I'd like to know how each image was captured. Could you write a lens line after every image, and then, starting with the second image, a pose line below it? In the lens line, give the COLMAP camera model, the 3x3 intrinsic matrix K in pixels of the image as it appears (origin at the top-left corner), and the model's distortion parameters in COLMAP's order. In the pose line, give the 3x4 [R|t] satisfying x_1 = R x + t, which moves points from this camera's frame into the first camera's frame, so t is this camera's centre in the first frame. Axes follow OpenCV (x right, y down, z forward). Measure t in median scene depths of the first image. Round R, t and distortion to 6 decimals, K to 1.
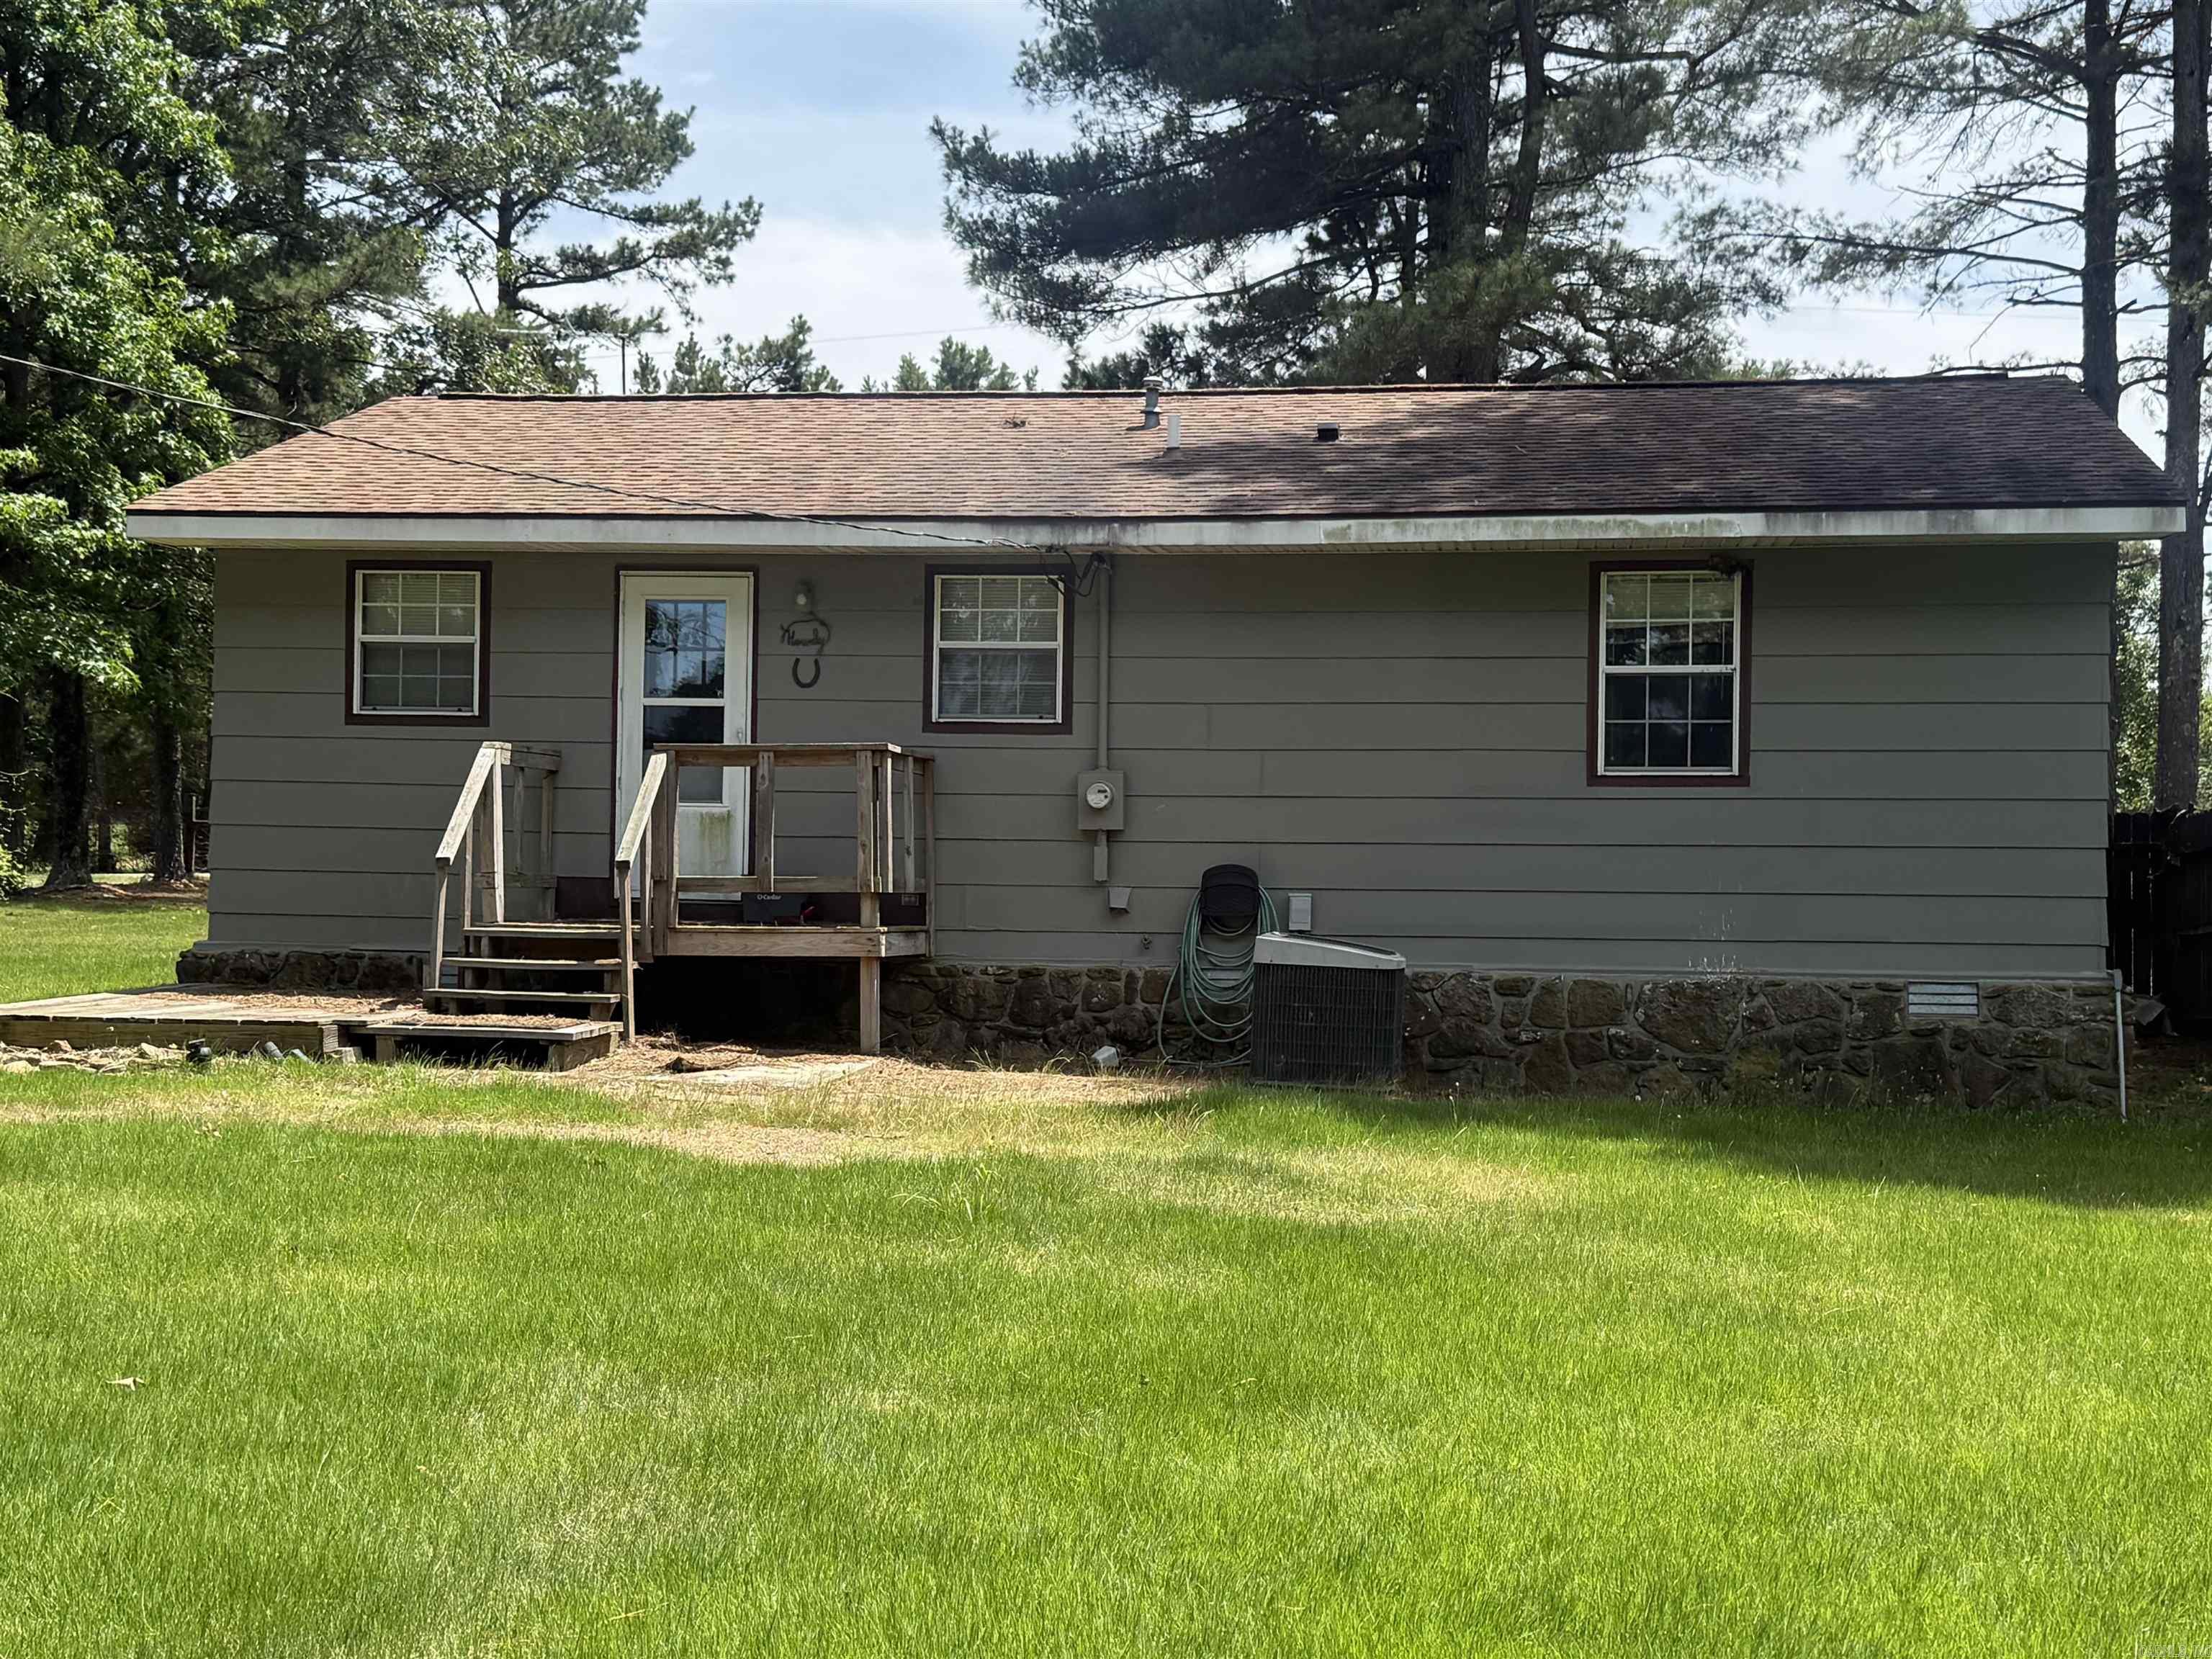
lens RADIAL K [[3030.6, 0, 1106.4], [0, 3030.6, 827.7], [0, 0, 1]] dist [0.015340, 0.000000]
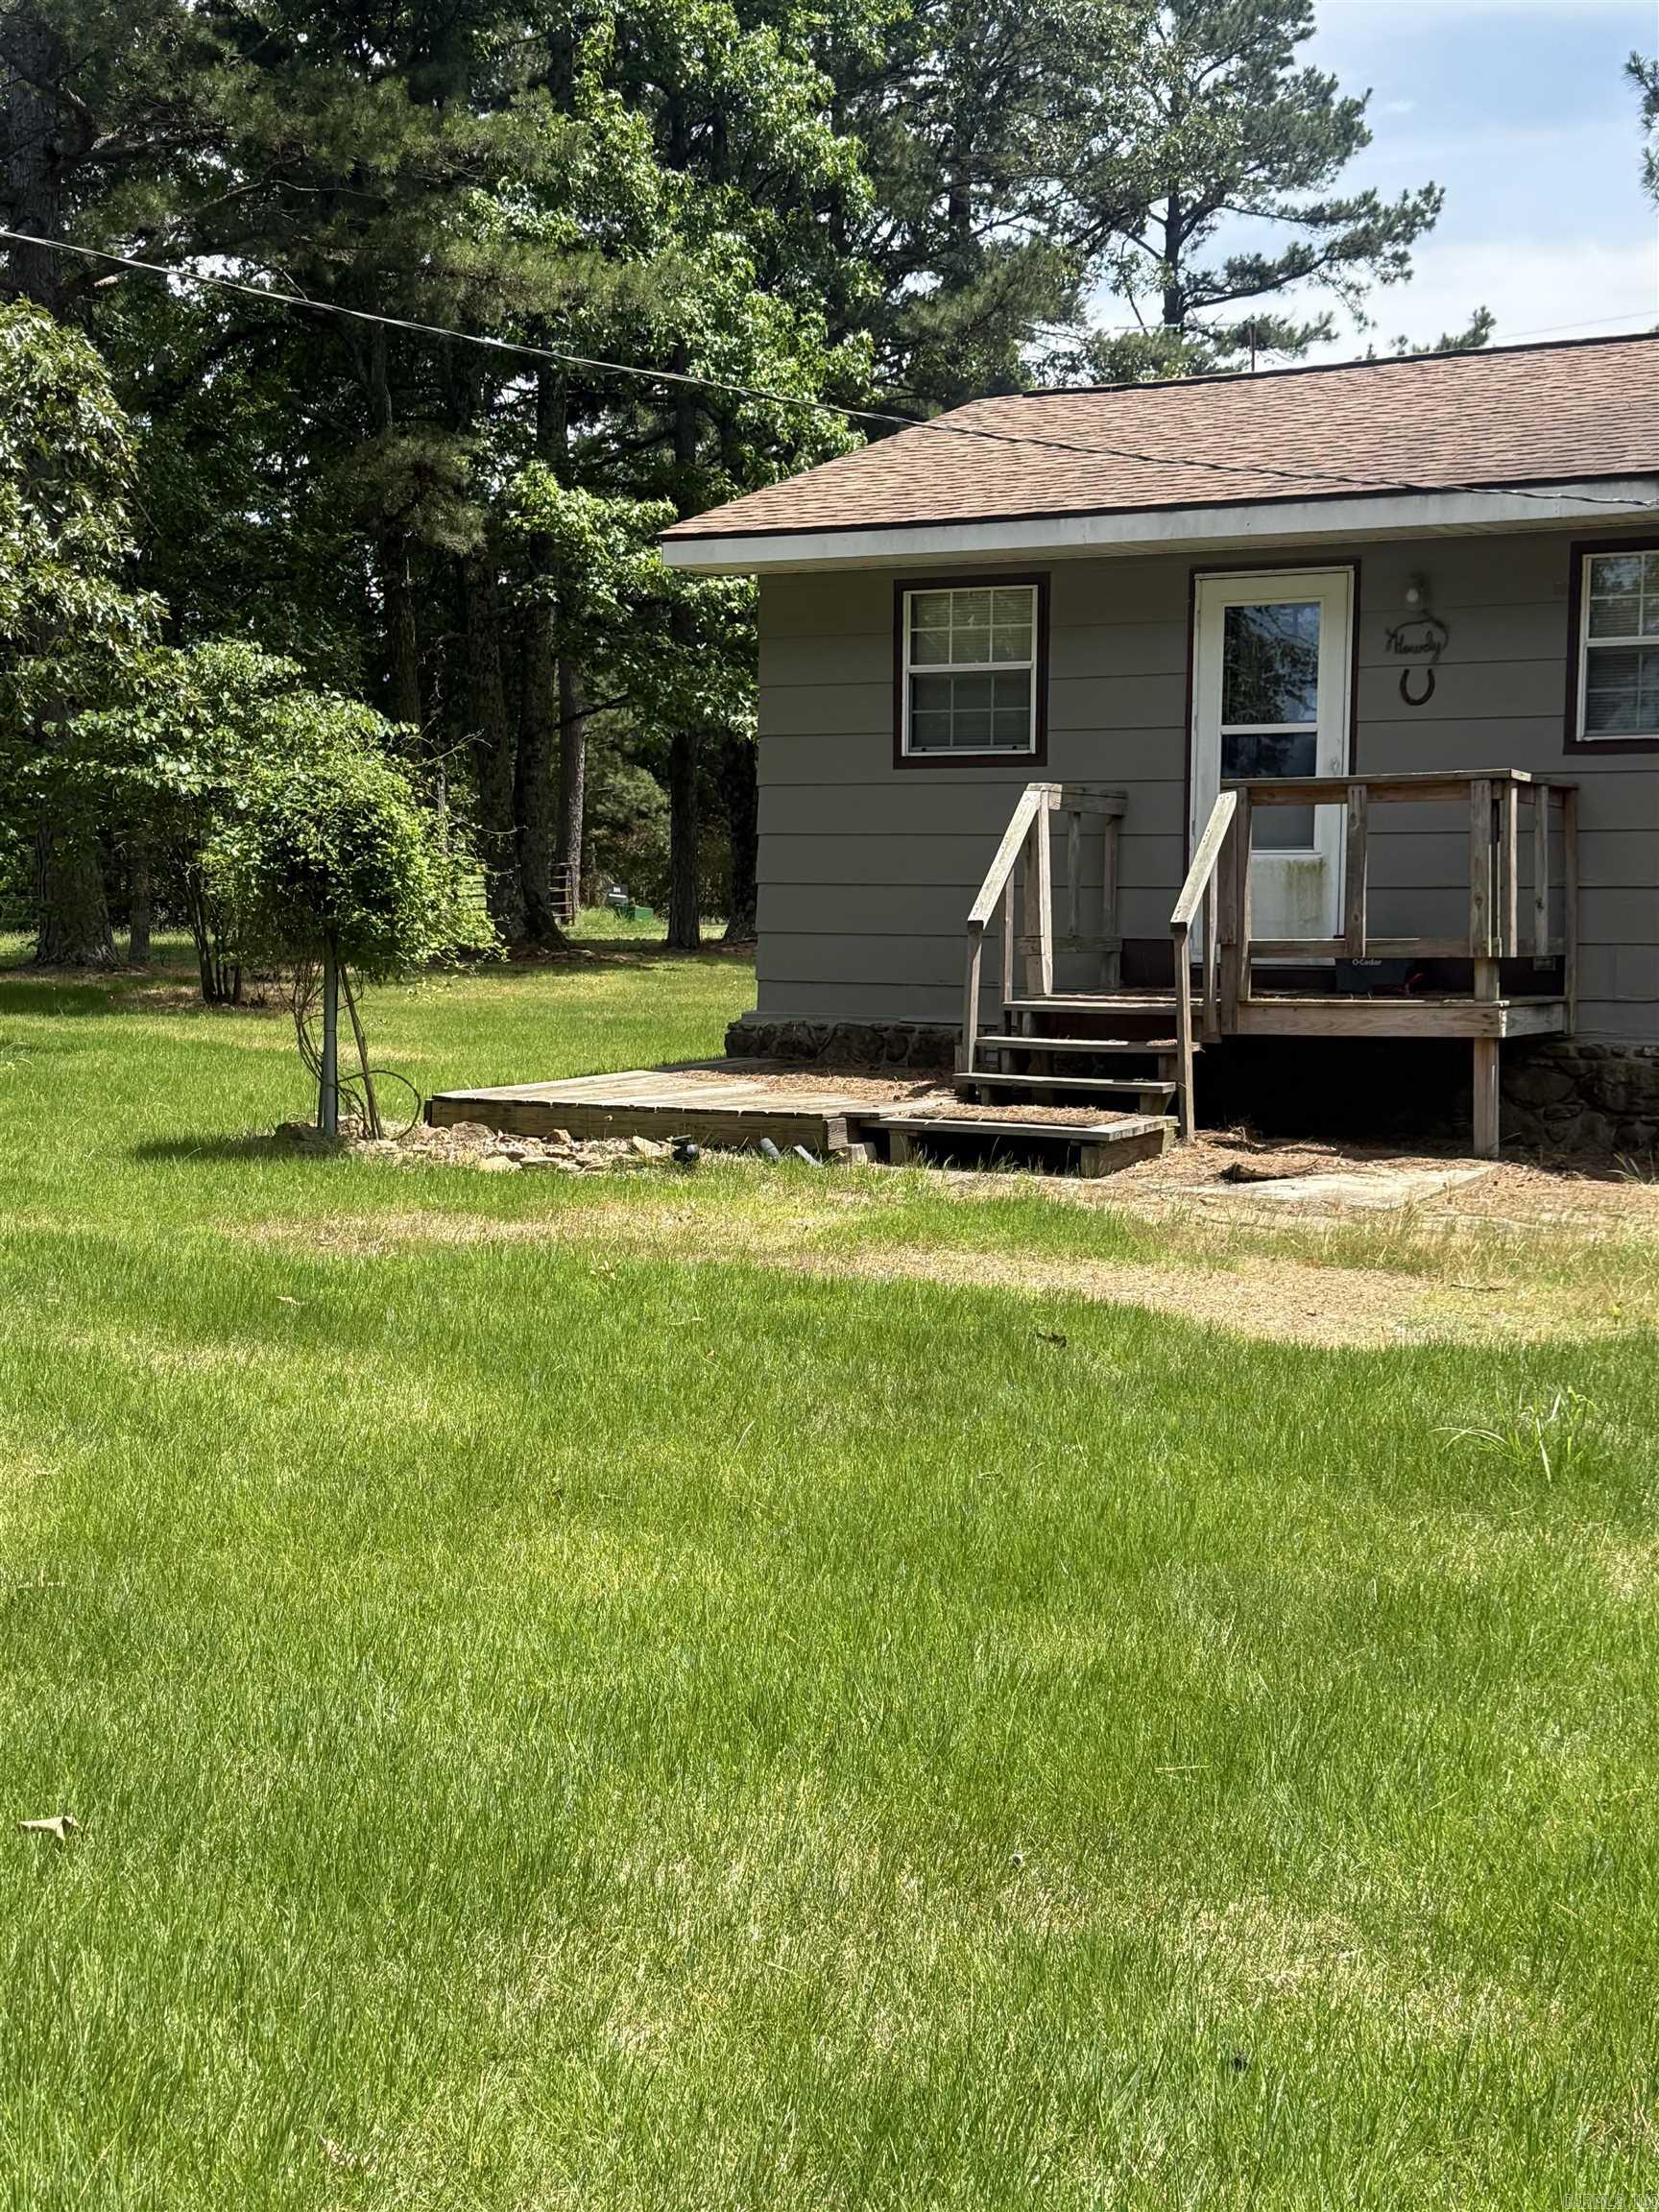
lens RADIAL K [[2816.3, 0, 823.8], [0, 2816.3, 1124.1], [0, 0, 1]] dist [0.092665, 0.000000]
pose [[0.942273, 0.013654, -0.334567, 0.007604], [0.016708, 0.996007, 0.087703, -0.003140], [0.334428, -0.088230, 0.938282, 0.216078]]
